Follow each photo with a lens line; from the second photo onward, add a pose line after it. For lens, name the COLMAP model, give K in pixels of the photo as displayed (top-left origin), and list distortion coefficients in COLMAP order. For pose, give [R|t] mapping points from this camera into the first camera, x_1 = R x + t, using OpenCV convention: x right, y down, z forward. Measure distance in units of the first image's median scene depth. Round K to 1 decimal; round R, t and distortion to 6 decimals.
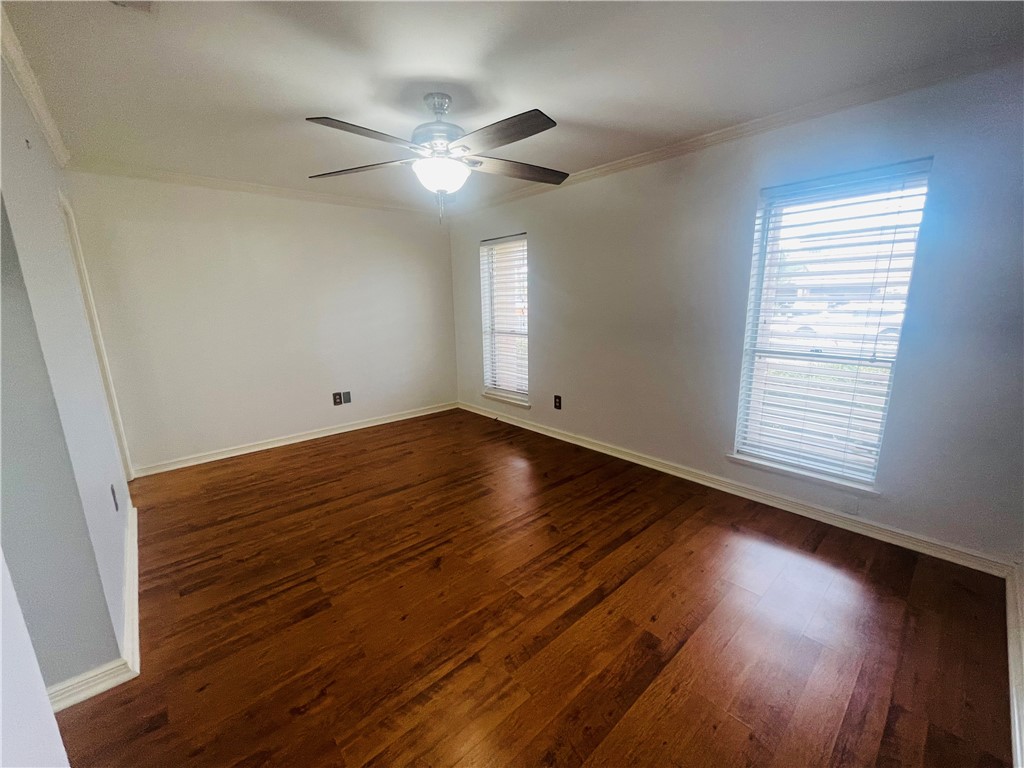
lens RADIAL K [[416.0, 0, 509.8], [0, 416.0, 390.8], [0, 0, 1]] dist [0.001096, -0.000035]
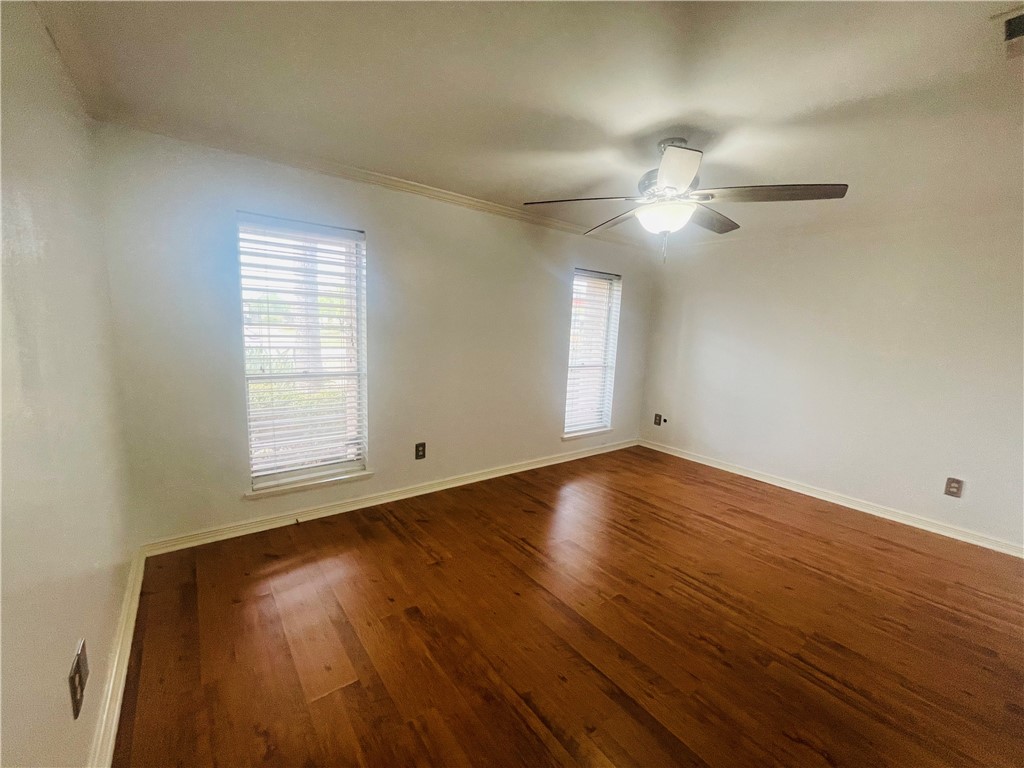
lens RADIAL K [[417.6, 0, 507.9], [0, 417.6, 391.0], [0, 0, 1]] dist [-0.012085, -0.000172]
pose [[0.075513, -0.133621, 0.988151, -0.952217], [0.177300, 0.976989, 0.118563, -0.220157], [-0.981256, 0.166246, 0.097467, 1.038454]]
